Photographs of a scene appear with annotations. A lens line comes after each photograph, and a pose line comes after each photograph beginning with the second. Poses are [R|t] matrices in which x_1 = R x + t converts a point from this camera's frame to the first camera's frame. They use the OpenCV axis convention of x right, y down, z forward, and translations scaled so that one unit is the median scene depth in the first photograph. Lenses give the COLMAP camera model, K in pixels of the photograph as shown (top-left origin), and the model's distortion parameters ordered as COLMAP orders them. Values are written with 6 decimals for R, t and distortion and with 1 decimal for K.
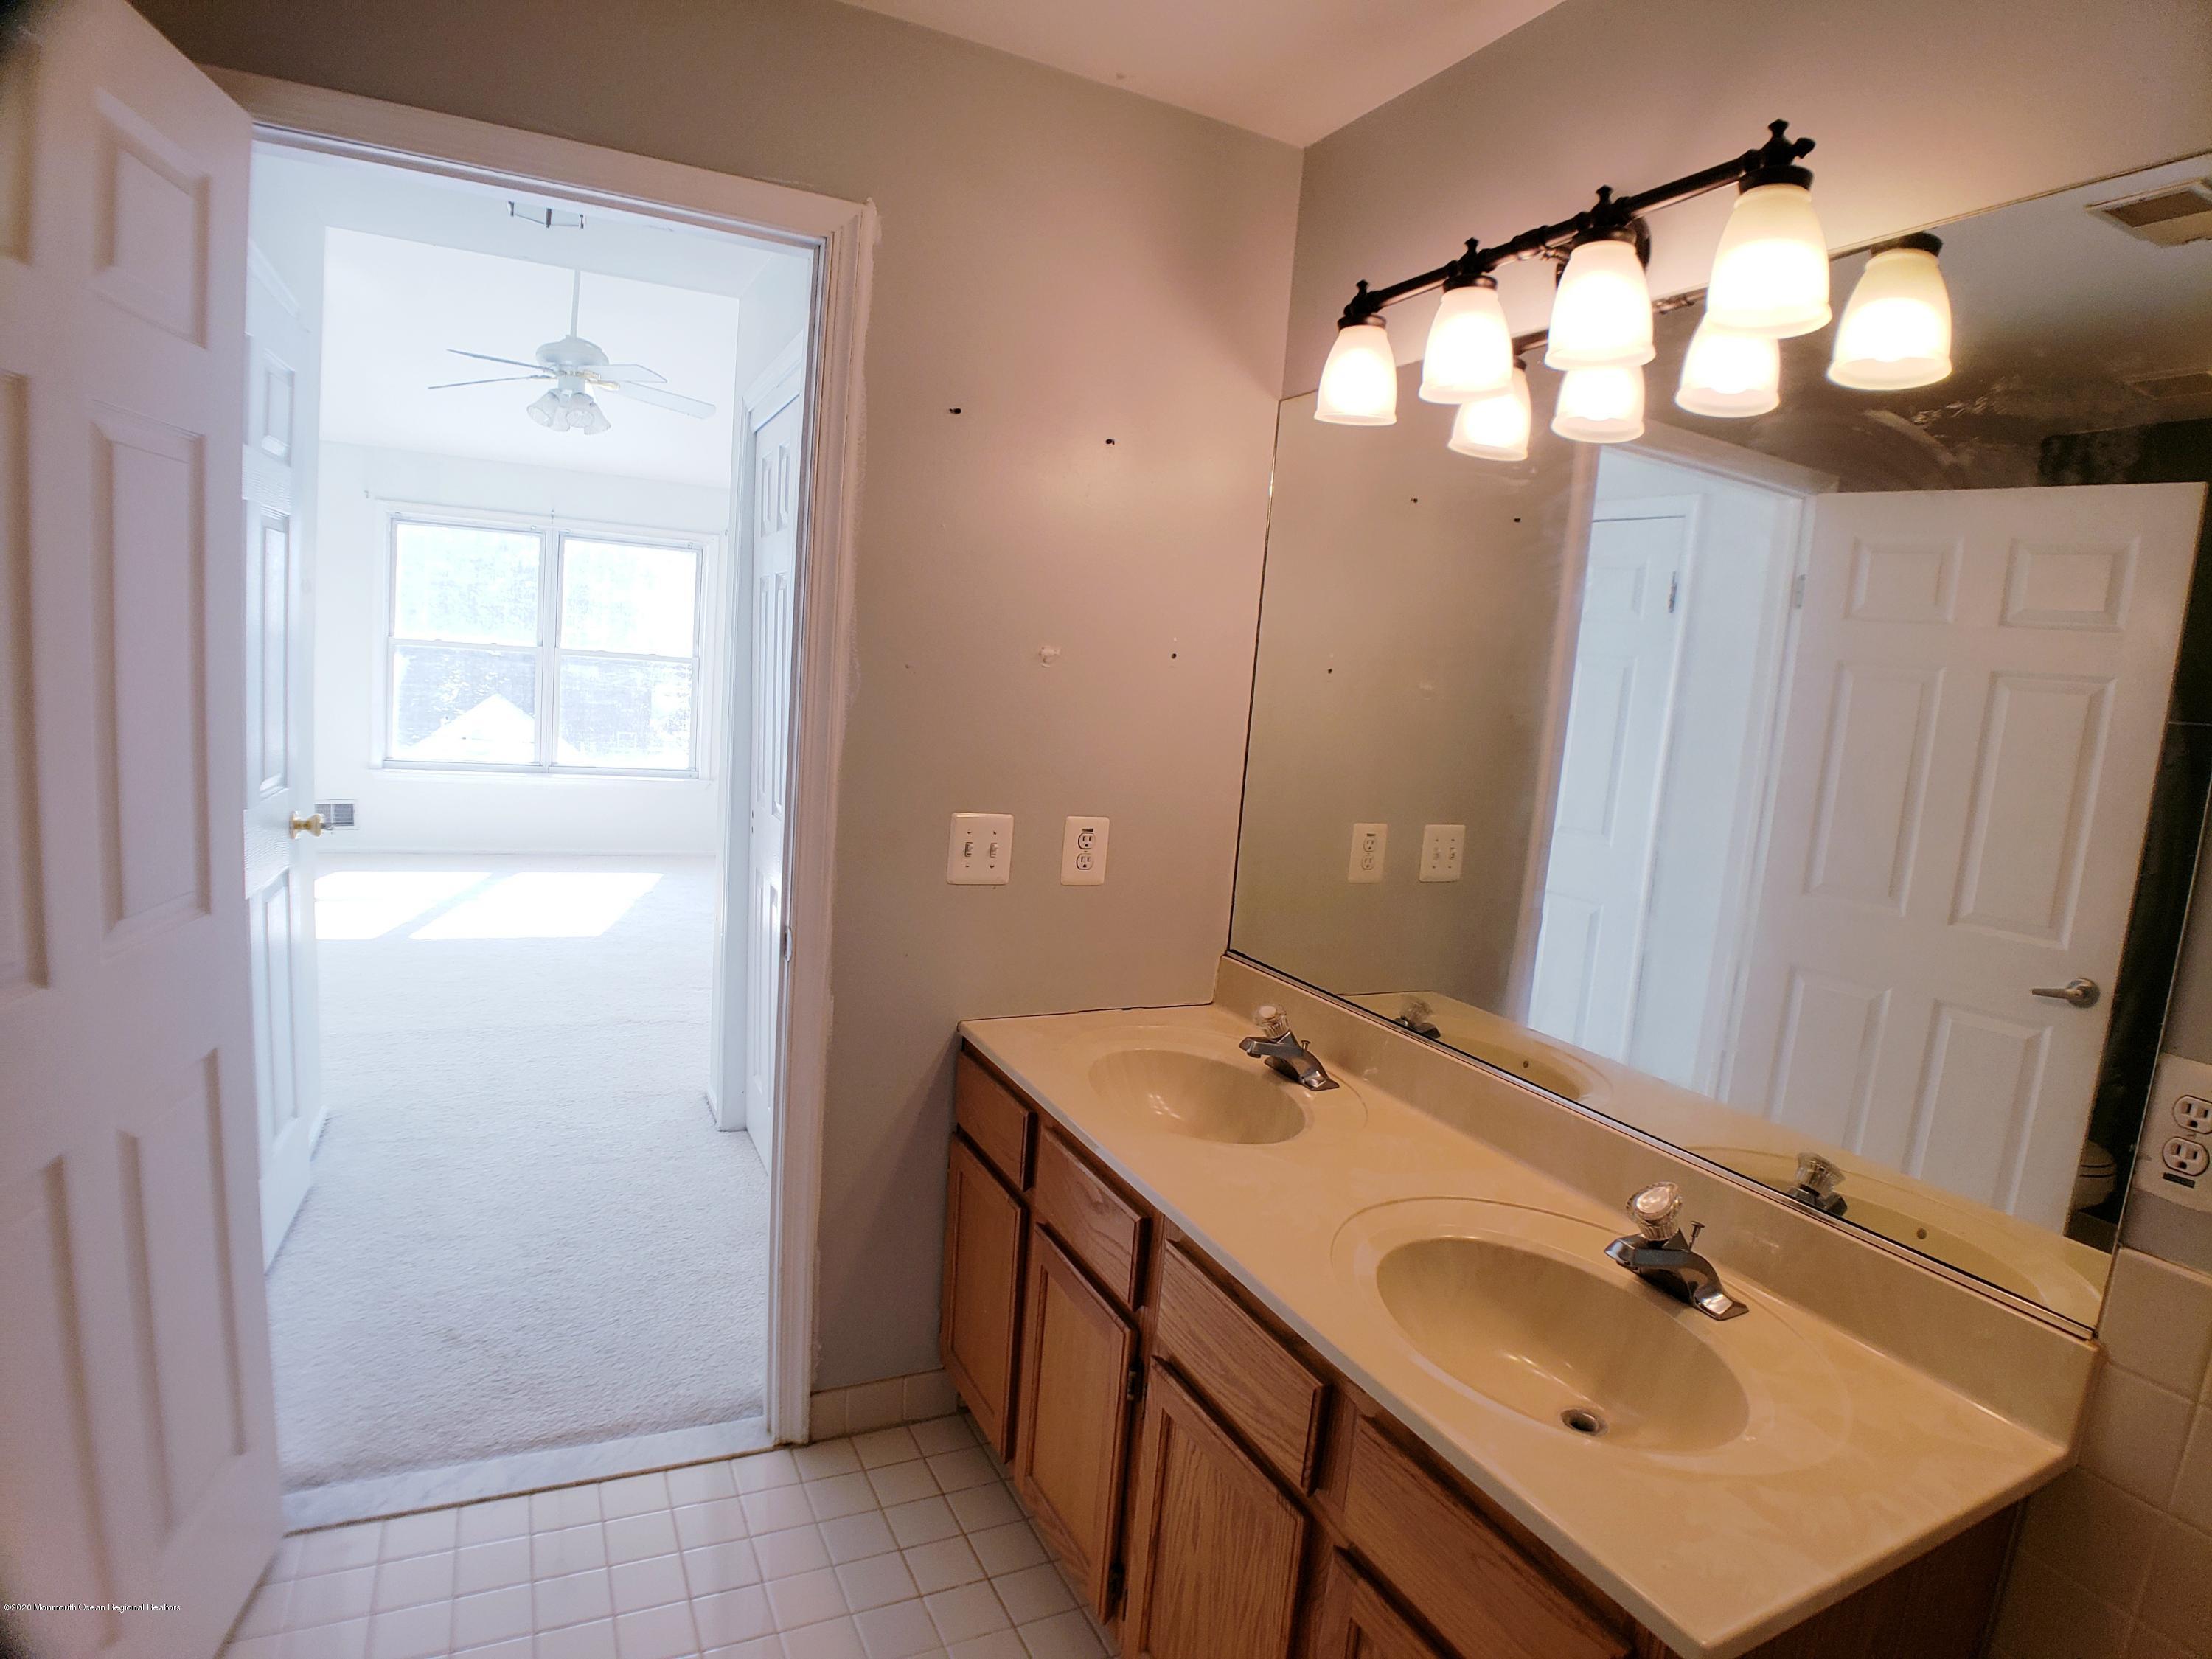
lens RADIAL K [[1211.3, 0, 1110.7], [0, 1211.3, 850.6], [0, 0, 1]] dist [-0.102142, 0.021655]
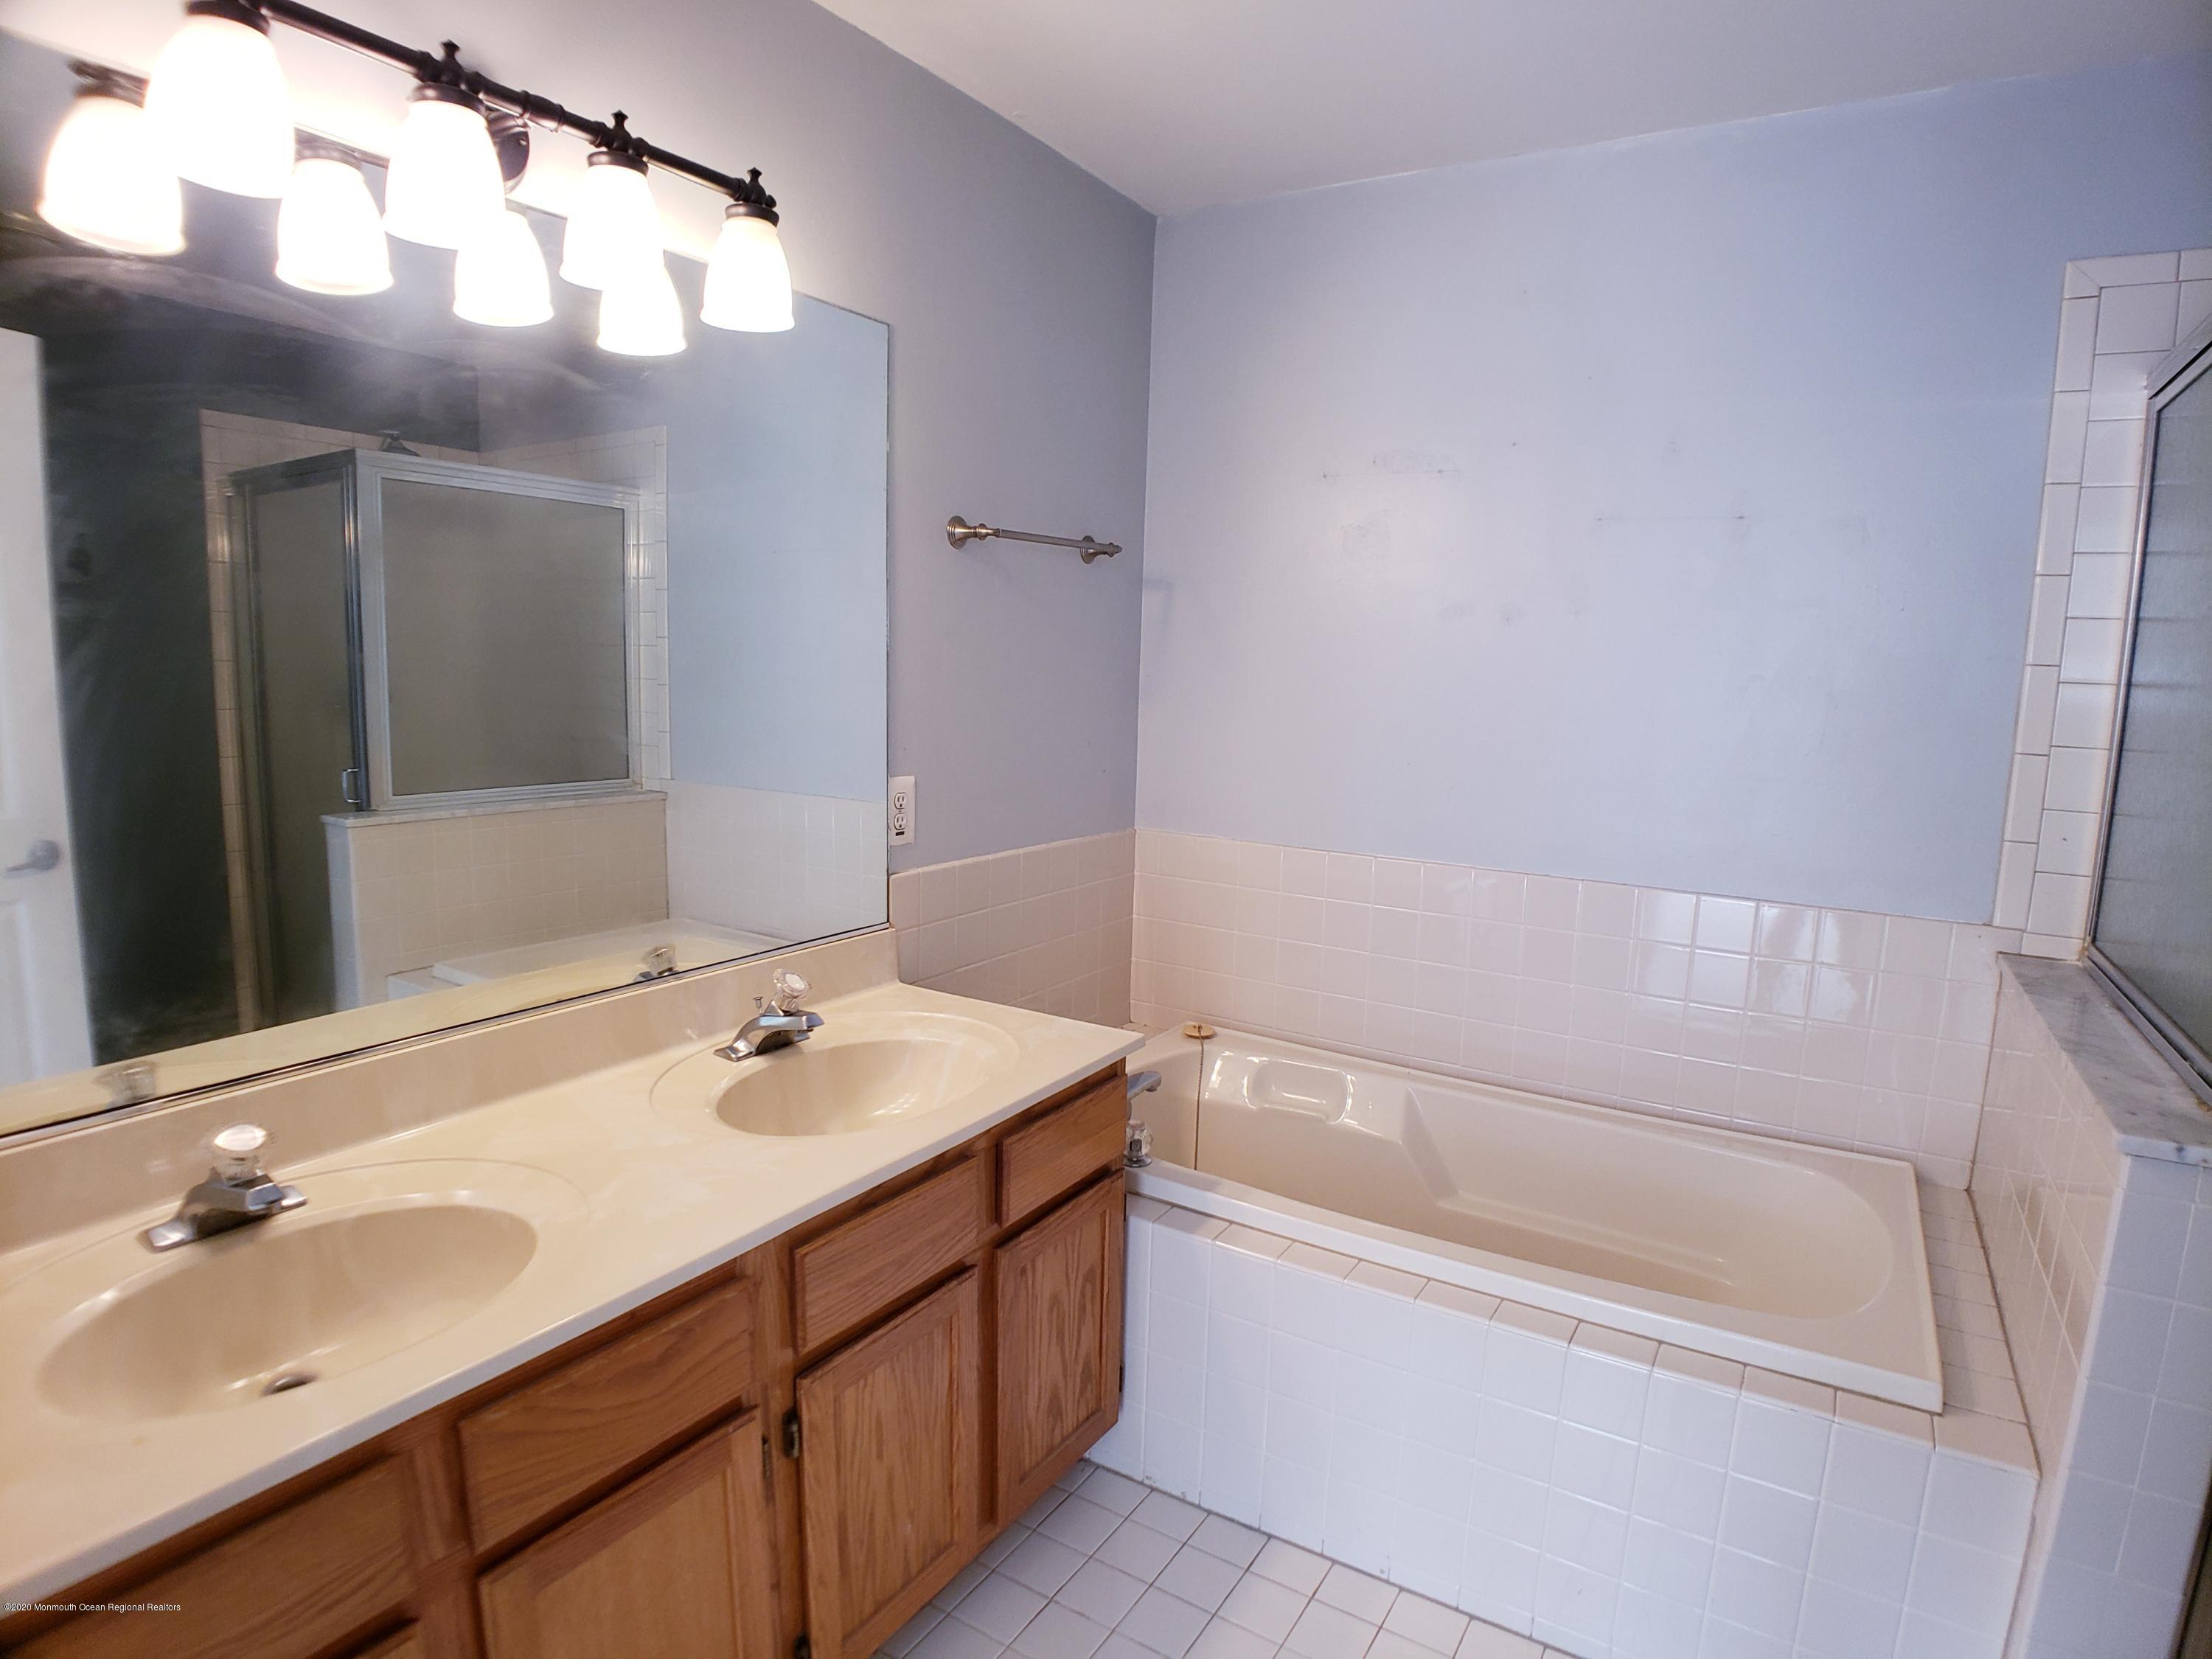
lens RADIAL K [[1211.3, 0, 1110.7], [0, 1211.3, 850.6], [0, 0, 1]] dist [-0.102142, 0.021655]
pose [[-0.530235, -0.230686, 0.815865, -0.751215], [0.045211, 0.953212, 0.298904, -0.222136], [-0.846645, 0.195375, -0.494996, 1.203738]]
